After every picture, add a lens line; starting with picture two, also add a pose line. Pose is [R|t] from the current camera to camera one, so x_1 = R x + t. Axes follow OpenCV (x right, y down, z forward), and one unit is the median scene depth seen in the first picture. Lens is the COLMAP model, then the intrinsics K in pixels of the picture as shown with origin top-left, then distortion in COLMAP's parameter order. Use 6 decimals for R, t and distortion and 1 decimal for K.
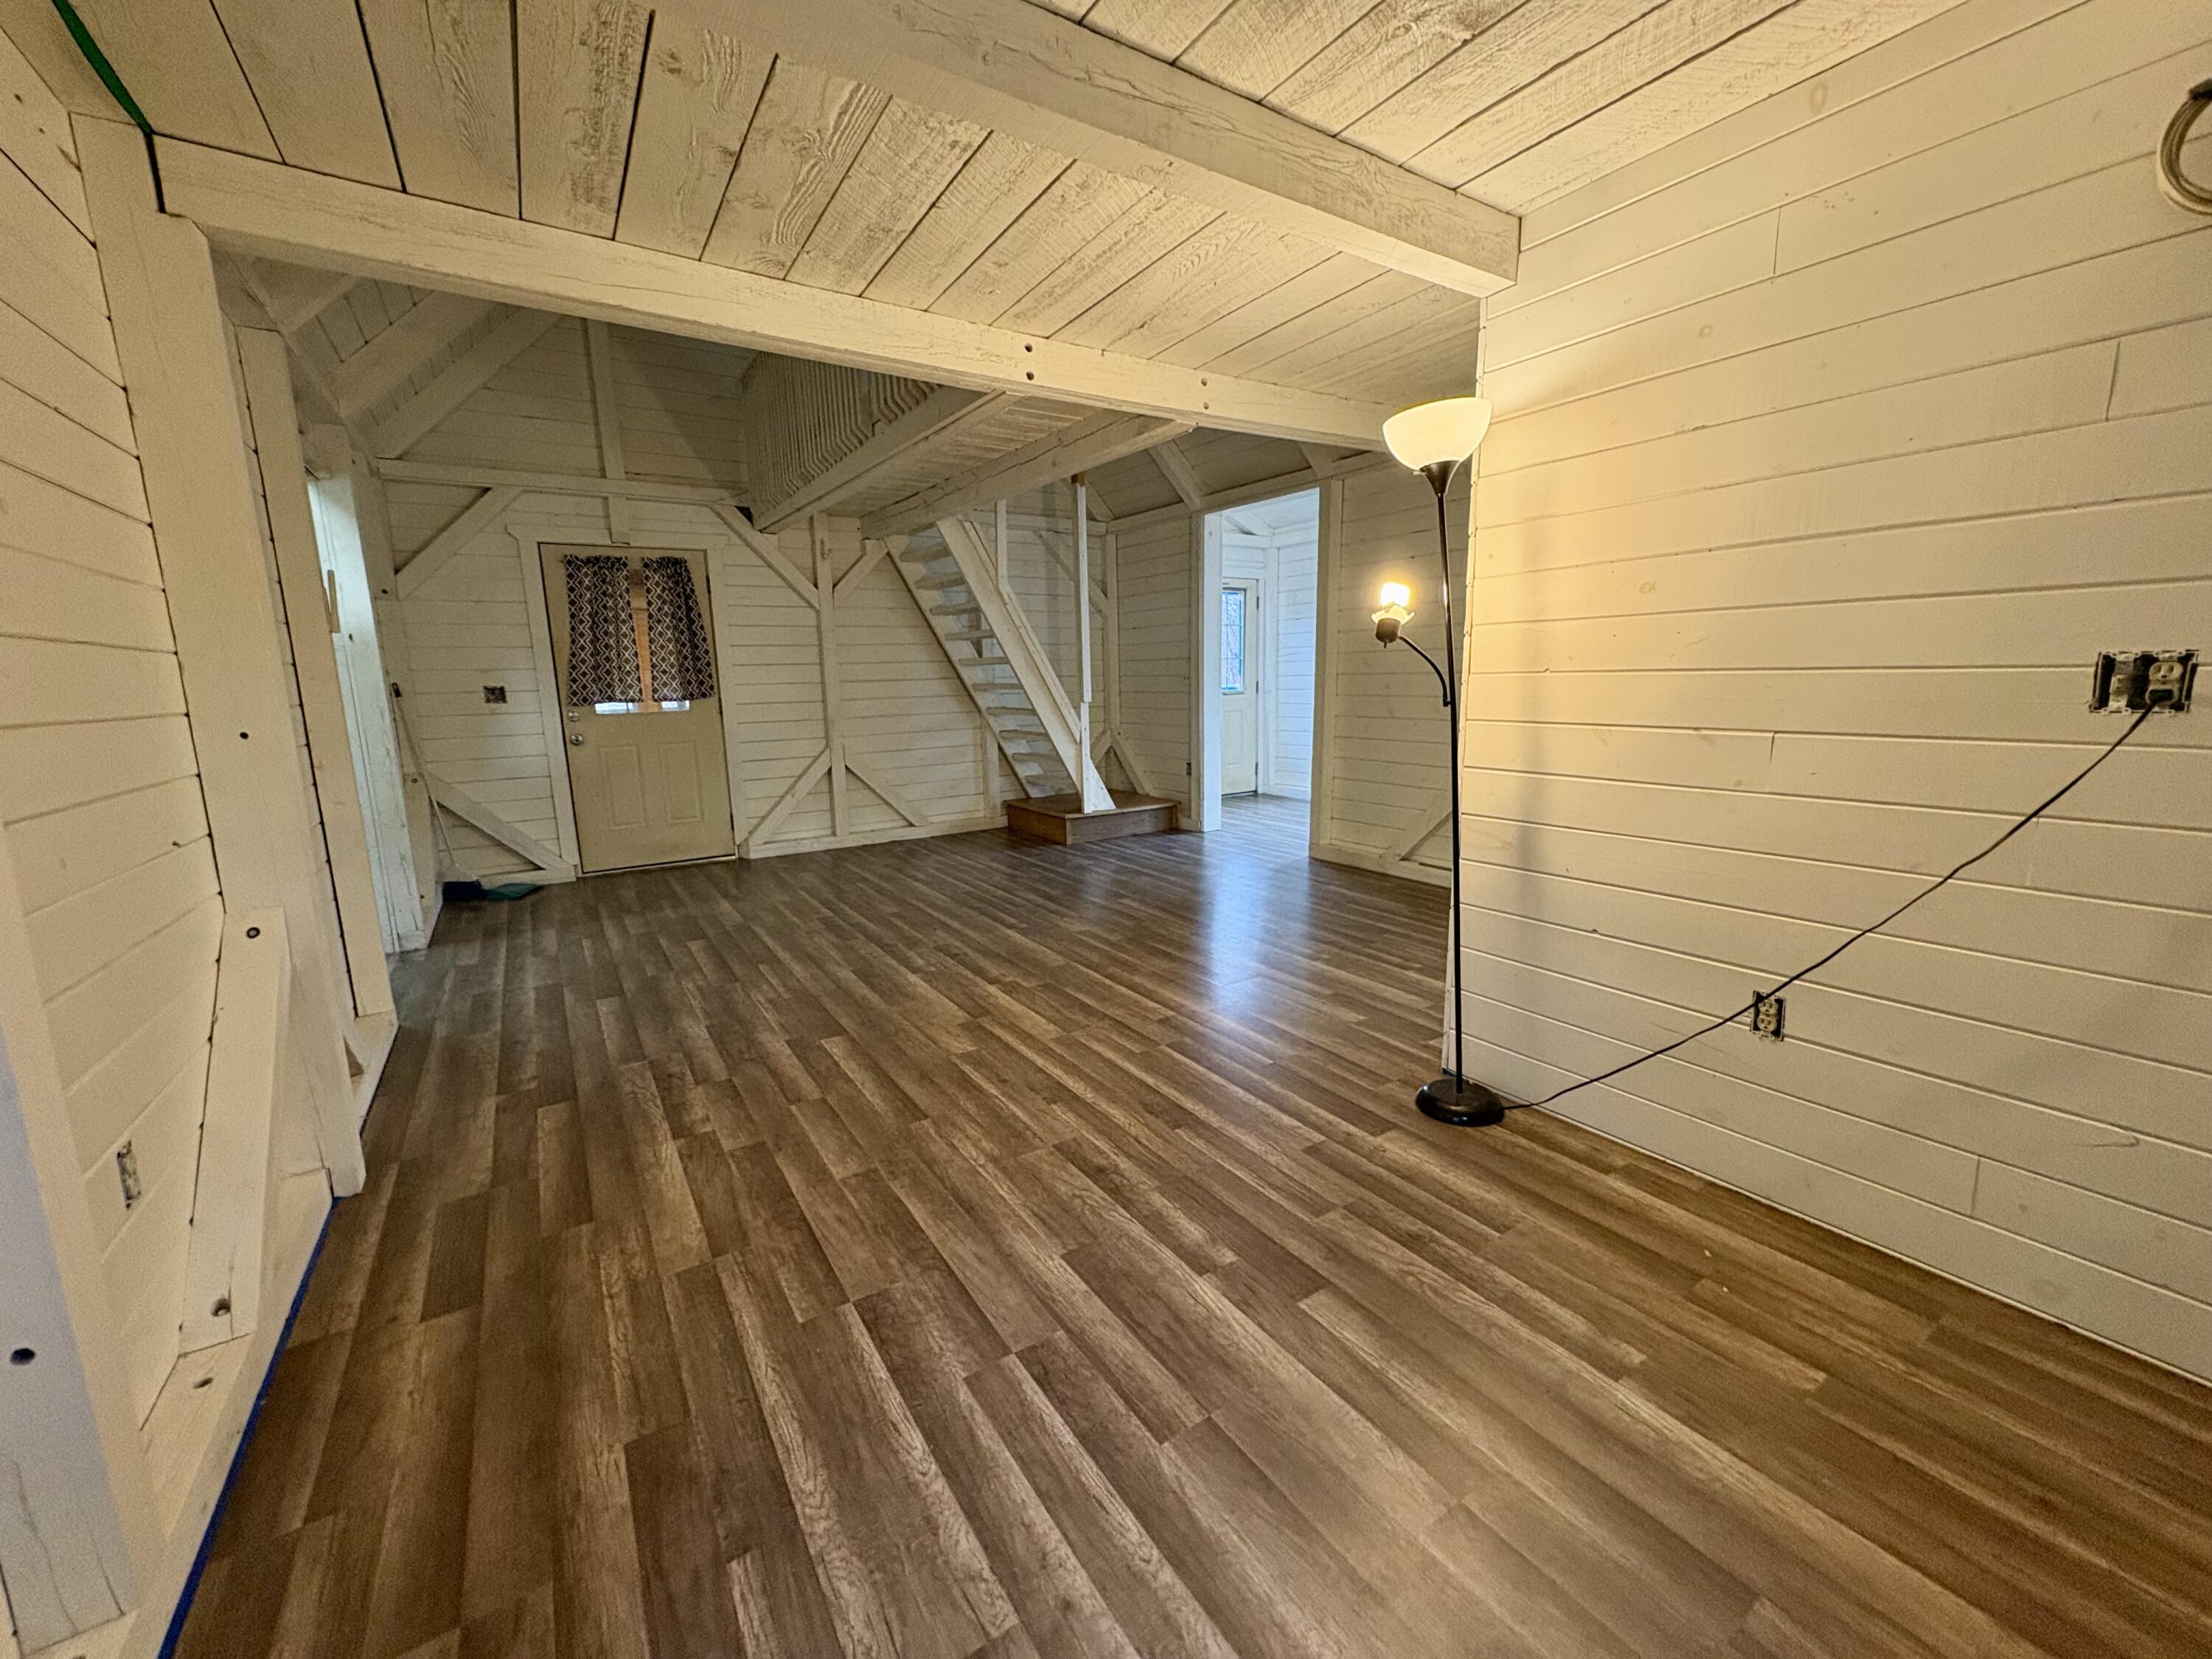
lens RADIAL K [[878.0, 0, 1106.0], [0, 878.0, 829.5], [0, 0, 1]] dist [-0.000125, 0.000045]
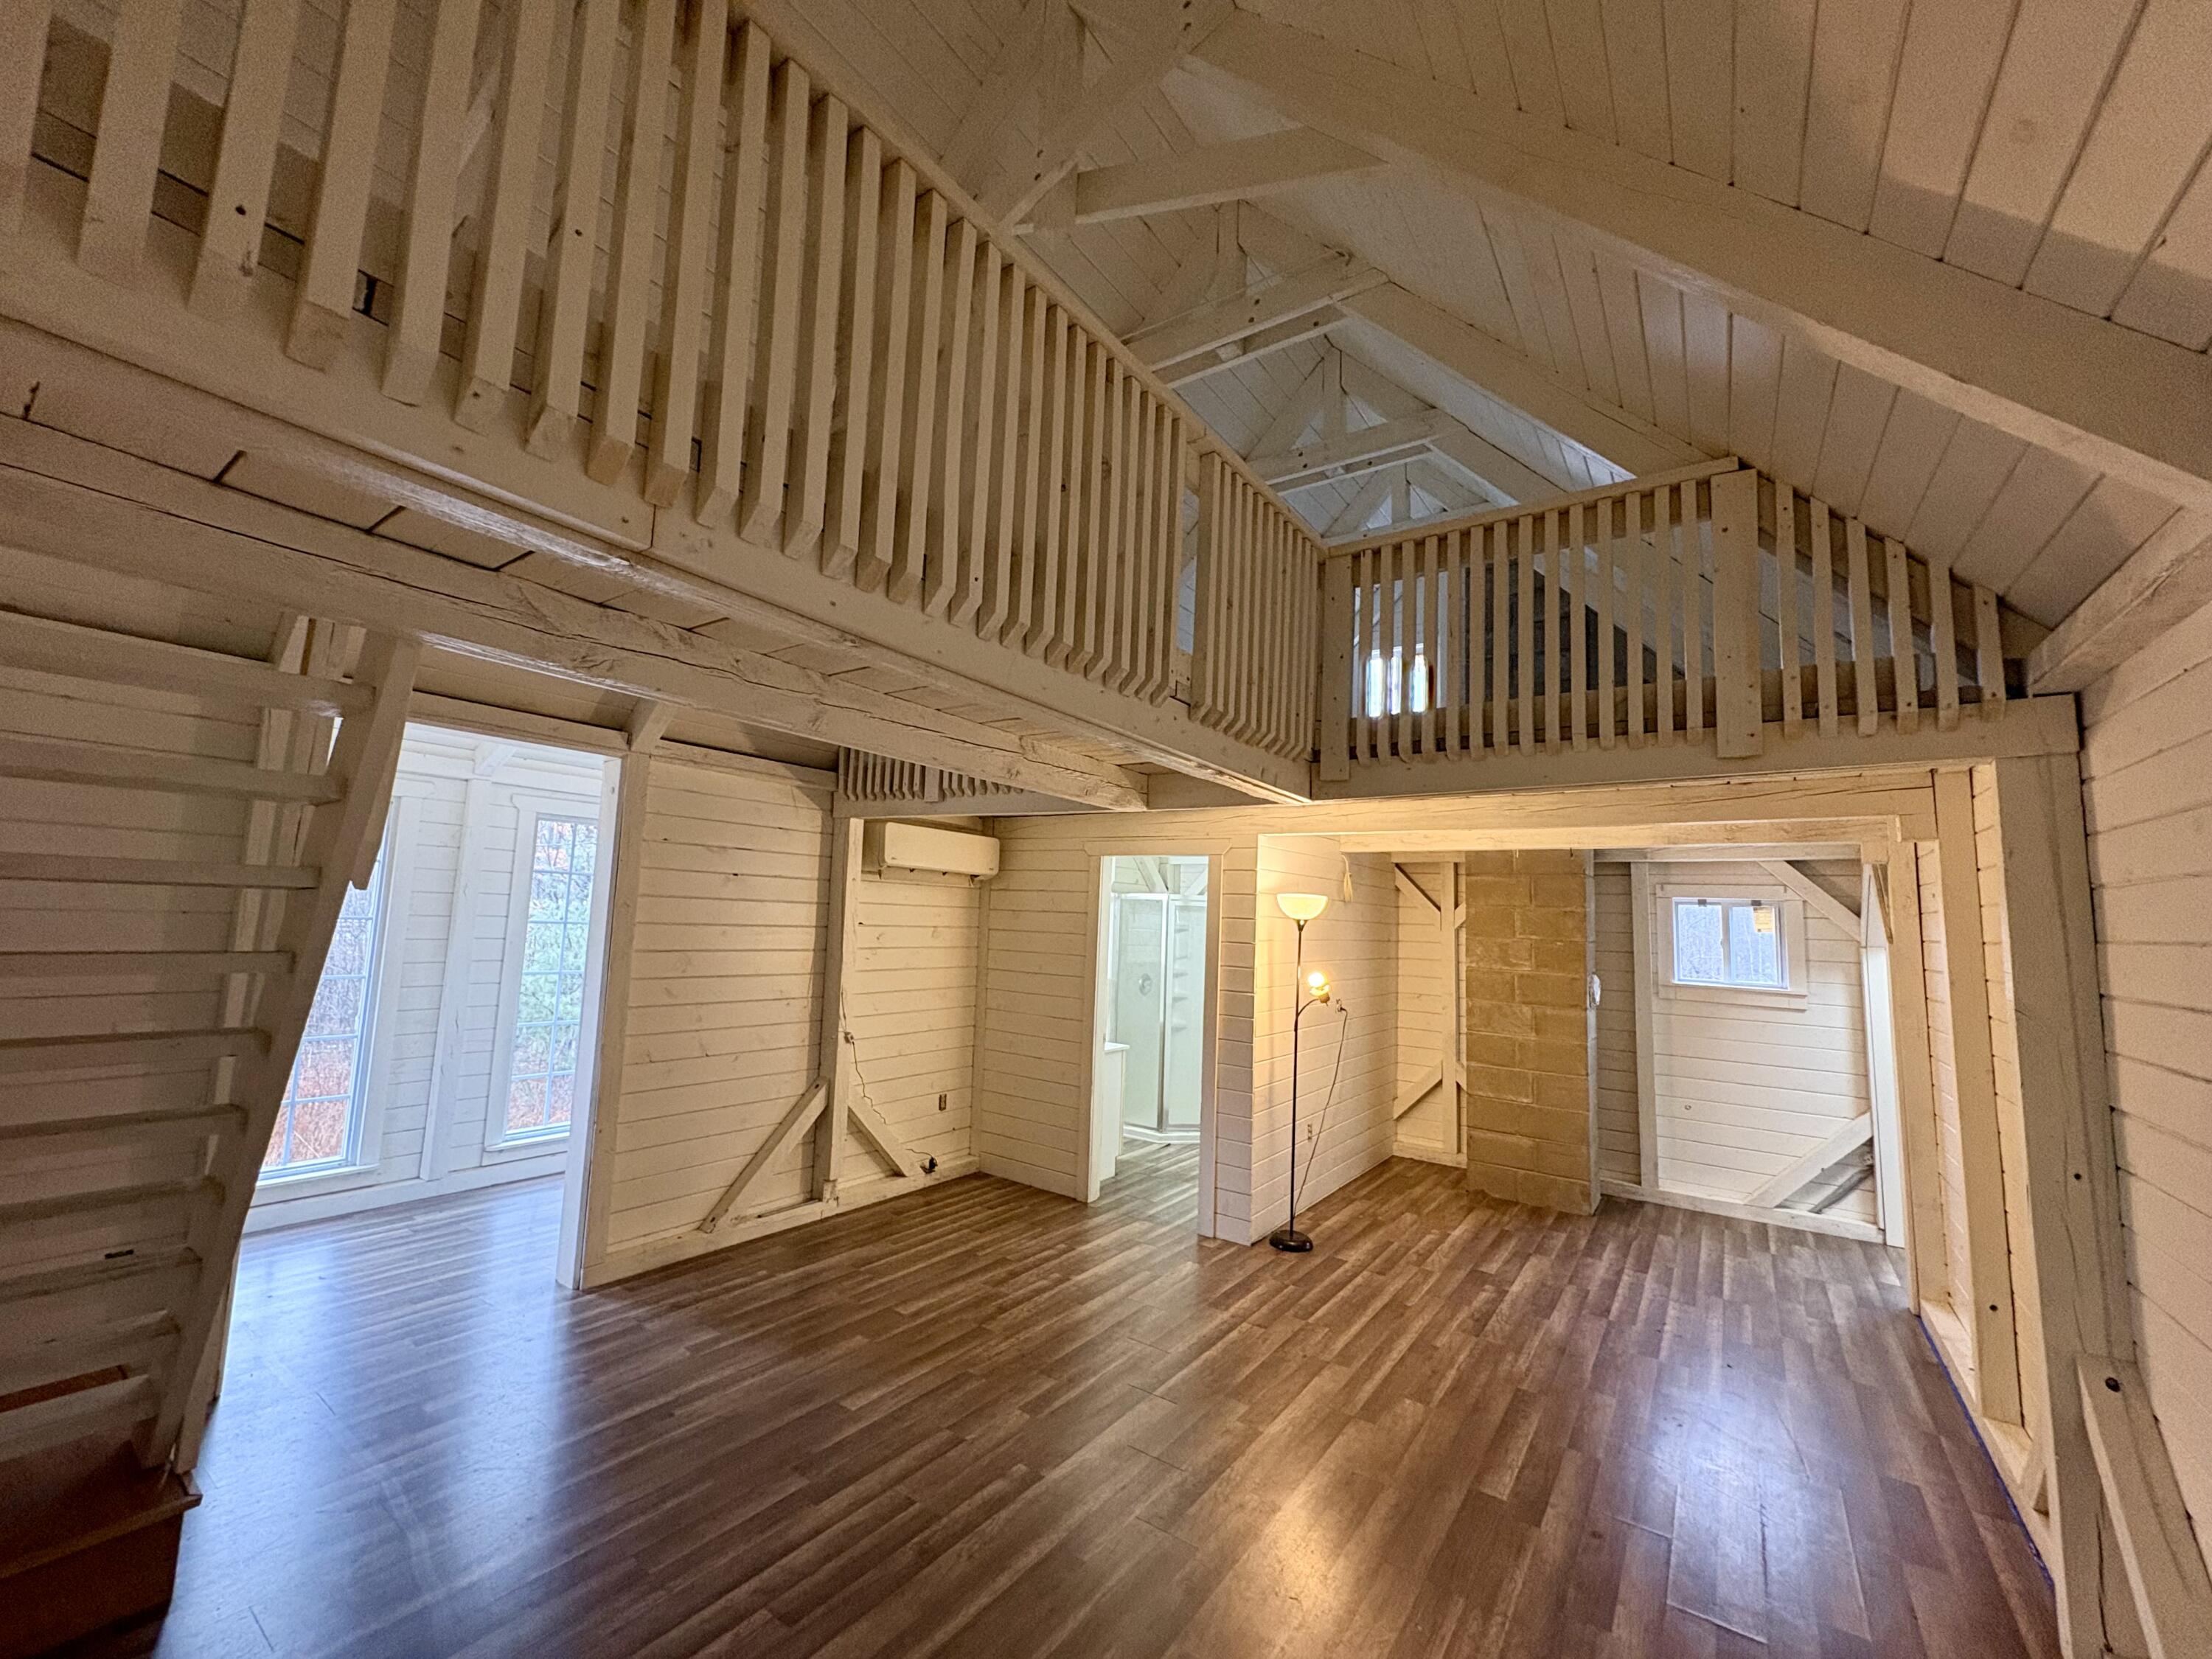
lens RADIAL K [[876.8, 0, 1103.0], [0, 876.8, 825.9], [0, 0, 1]] dist [-0.000029, -0.000498]
pose [[-0.367120, 0.107294, 0.923965, -1.675447], [0.132473, 0.989231, -0.062237, -0.663268], [-0.920692, 0.099551, -0.377380, 2.599911]]
